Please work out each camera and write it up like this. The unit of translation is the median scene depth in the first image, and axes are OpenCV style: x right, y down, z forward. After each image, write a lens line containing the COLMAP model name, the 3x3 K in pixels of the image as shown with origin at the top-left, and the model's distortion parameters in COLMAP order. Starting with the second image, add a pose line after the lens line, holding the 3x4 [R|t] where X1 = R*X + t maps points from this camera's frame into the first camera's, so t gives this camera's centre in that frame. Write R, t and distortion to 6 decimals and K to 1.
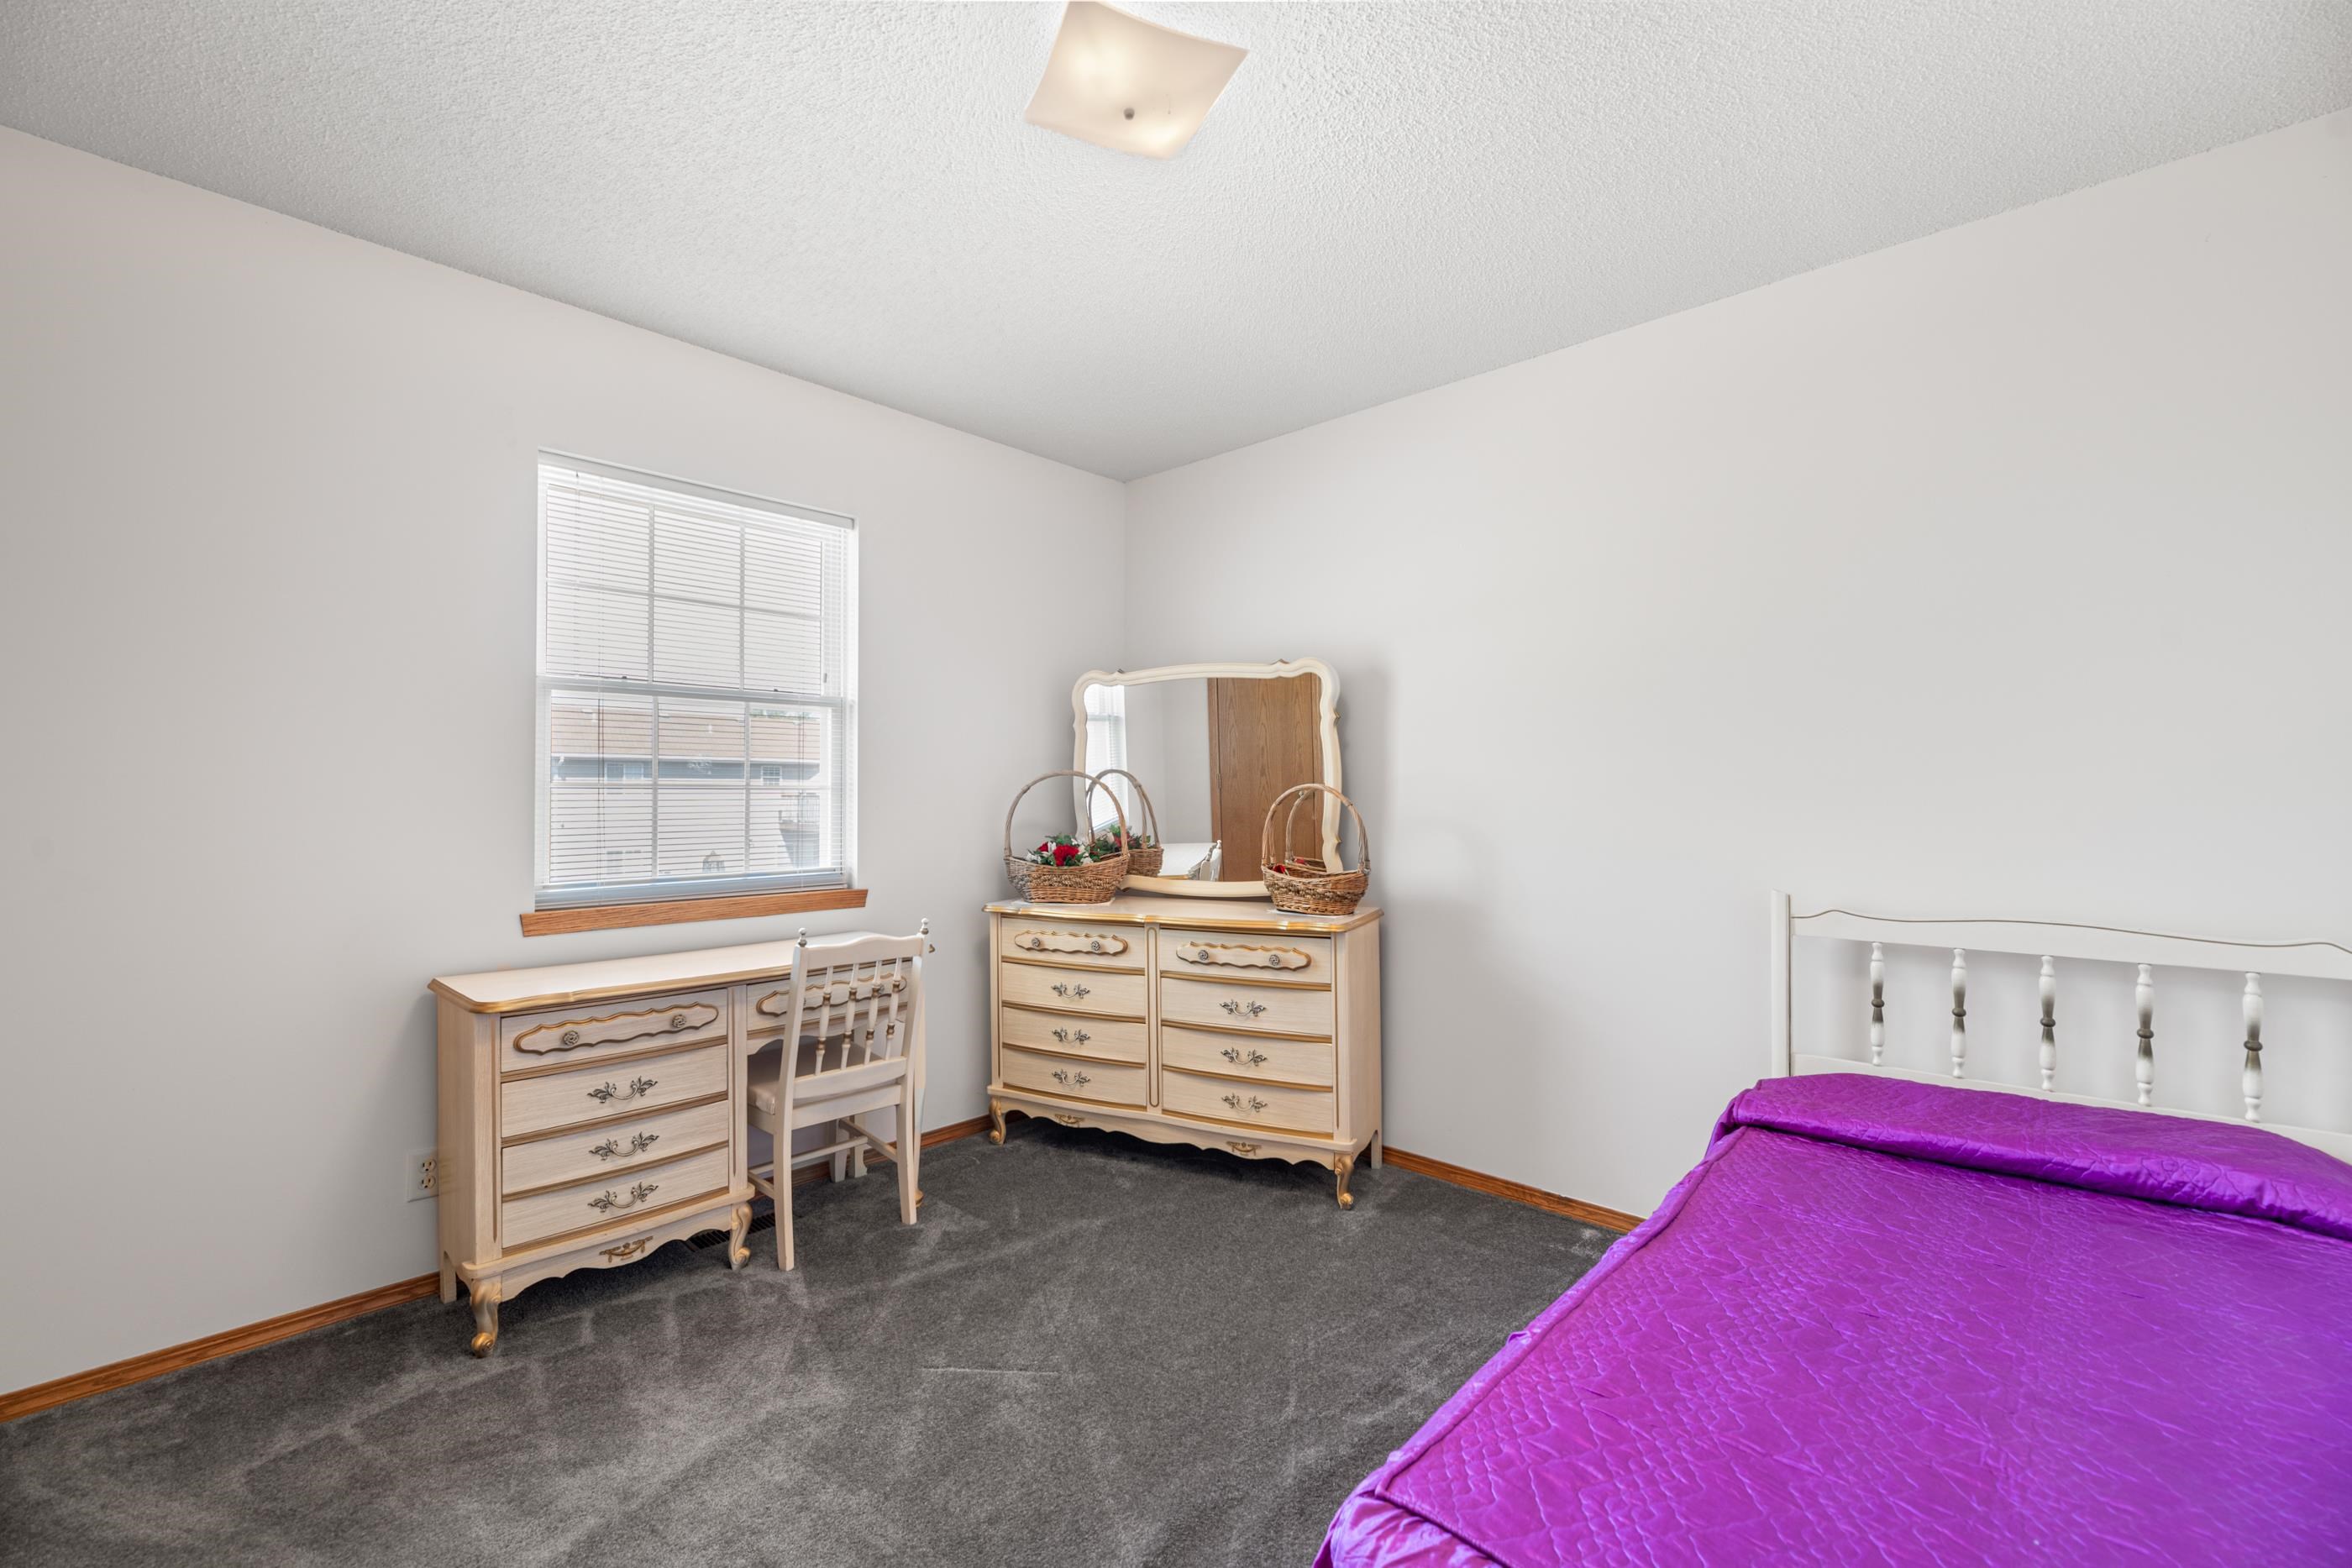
lens RADIAL K [[1022.0, 0, 1174.6], [0, 1022.0, 787.6], [0, 0, 1]] dist [-0.000712, -0.000558]
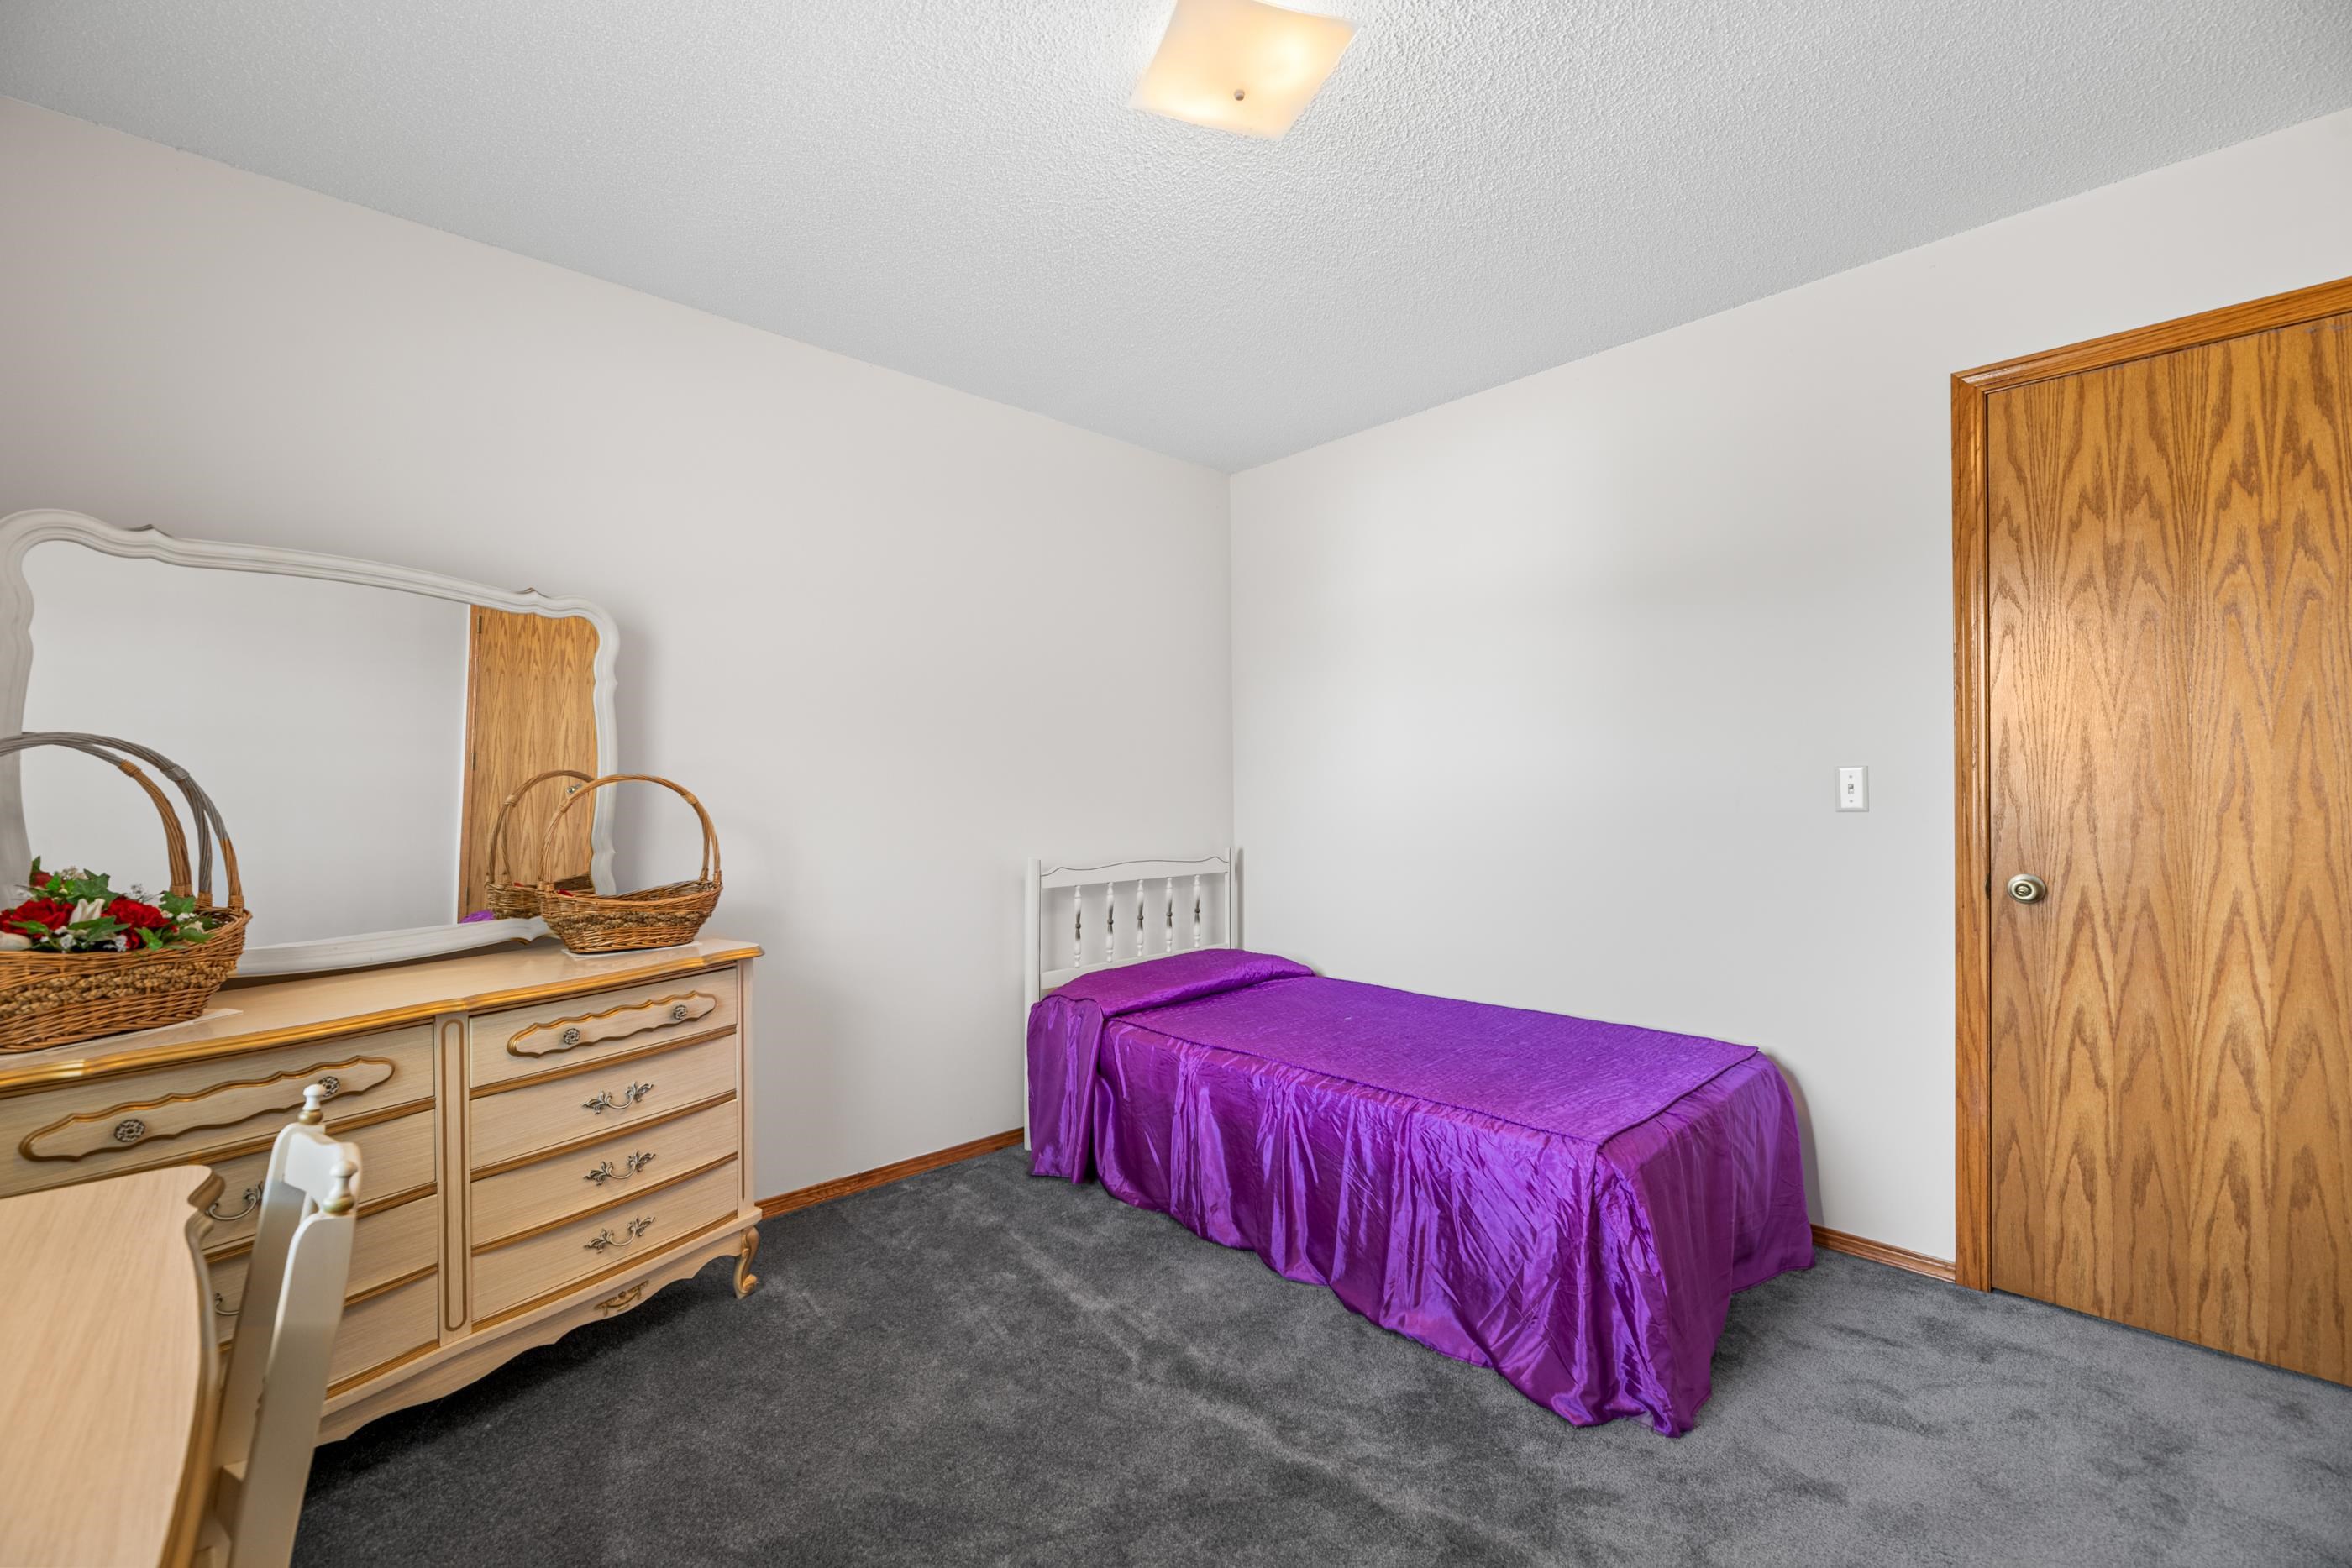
lens RADIAL K [[1022.0, 0, 1174.6], [0, 1022.0, 784.8], [0, 0, 1]] dist [-0.000712, -0.000558]
pose [[0.035409, 0.002801, 0.999369, -0.606542], [-0.007952, 0.999965, -0.002520, 0.004206], [-0.999341, -0.007858, 0.035430, 0.604530]]
